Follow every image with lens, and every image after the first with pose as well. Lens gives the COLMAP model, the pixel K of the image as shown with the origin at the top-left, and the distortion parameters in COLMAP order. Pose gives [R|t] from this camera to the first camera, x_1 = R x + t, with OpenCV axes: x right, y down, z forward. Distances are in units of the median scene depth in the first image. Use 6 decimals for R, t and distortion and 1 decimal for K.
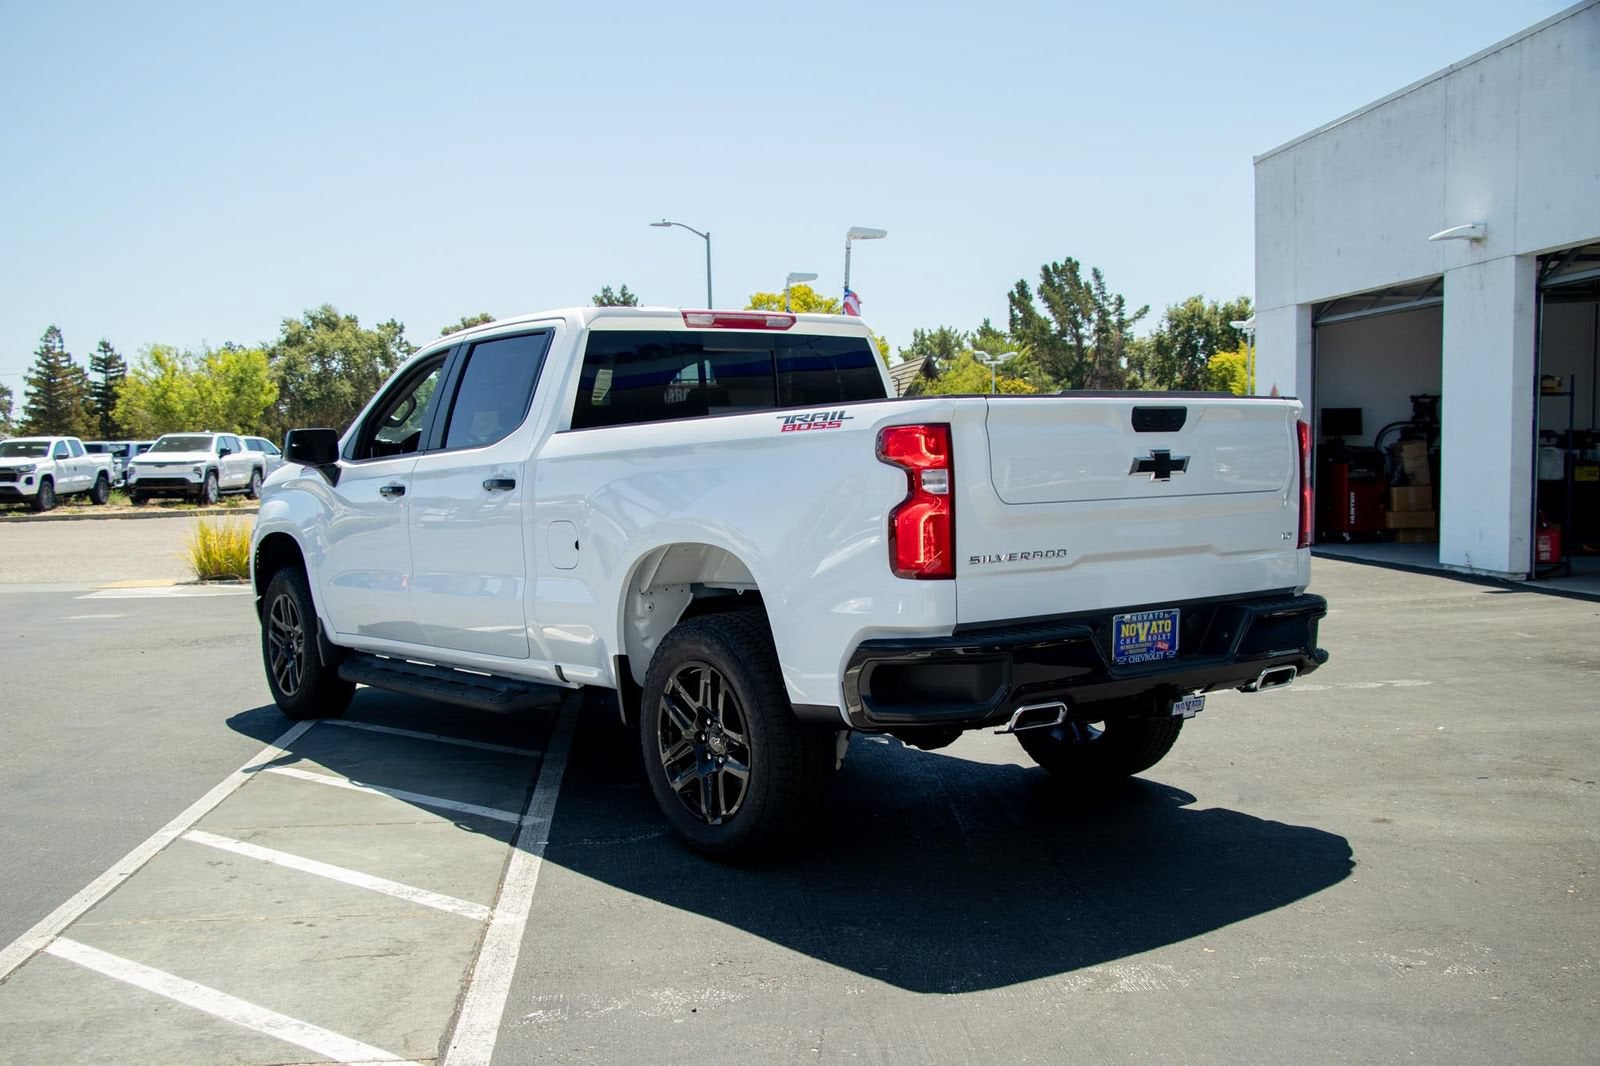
lens RADIAL K [[1720.6, 0, 815.1], [0, 1720.6, 547.8], [0, 0, 1]] dist [-0.037563, 0.000000]
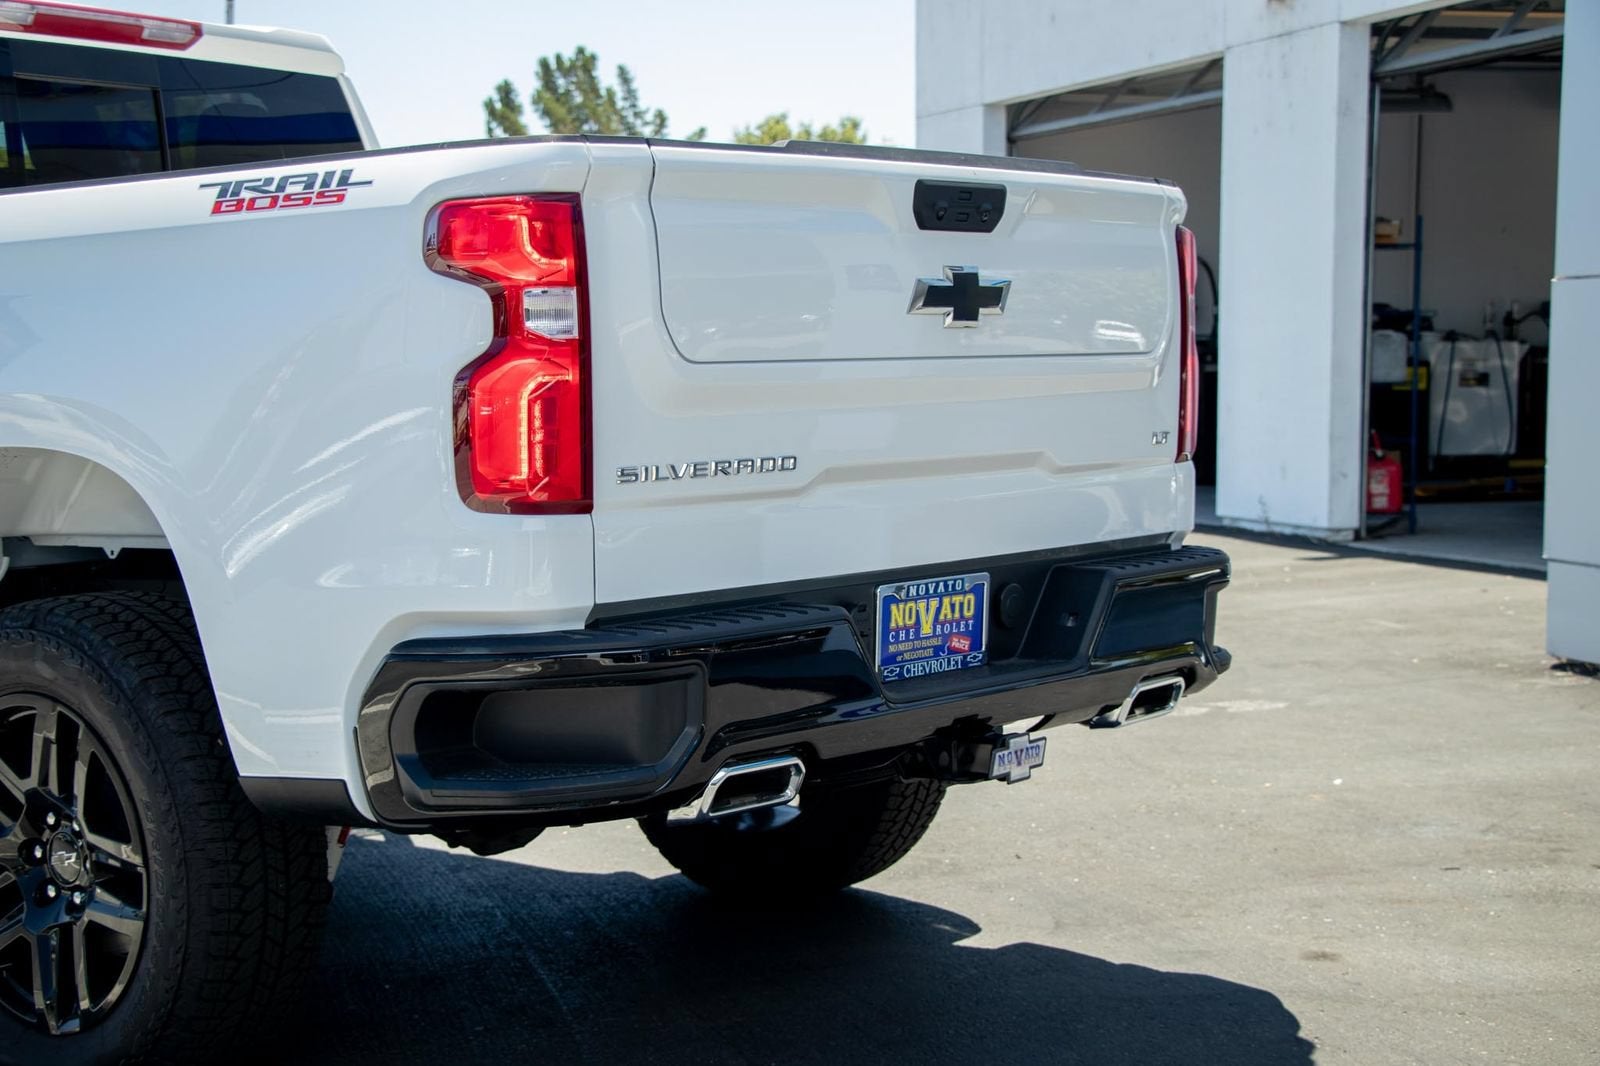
lens RADIAL K [[2685.0, 0, 827.4], [0, 2685.0, 537.6], [0, 0, 1]] dist [0.136420, 0.000000]
pose [[0.971368, -0.009297, 0.237398, -0.029549], [0.006778, 0.999912, 0.011424, 0.013969], [-0.237484, -0.009487, 0.971345, 0.197559]]
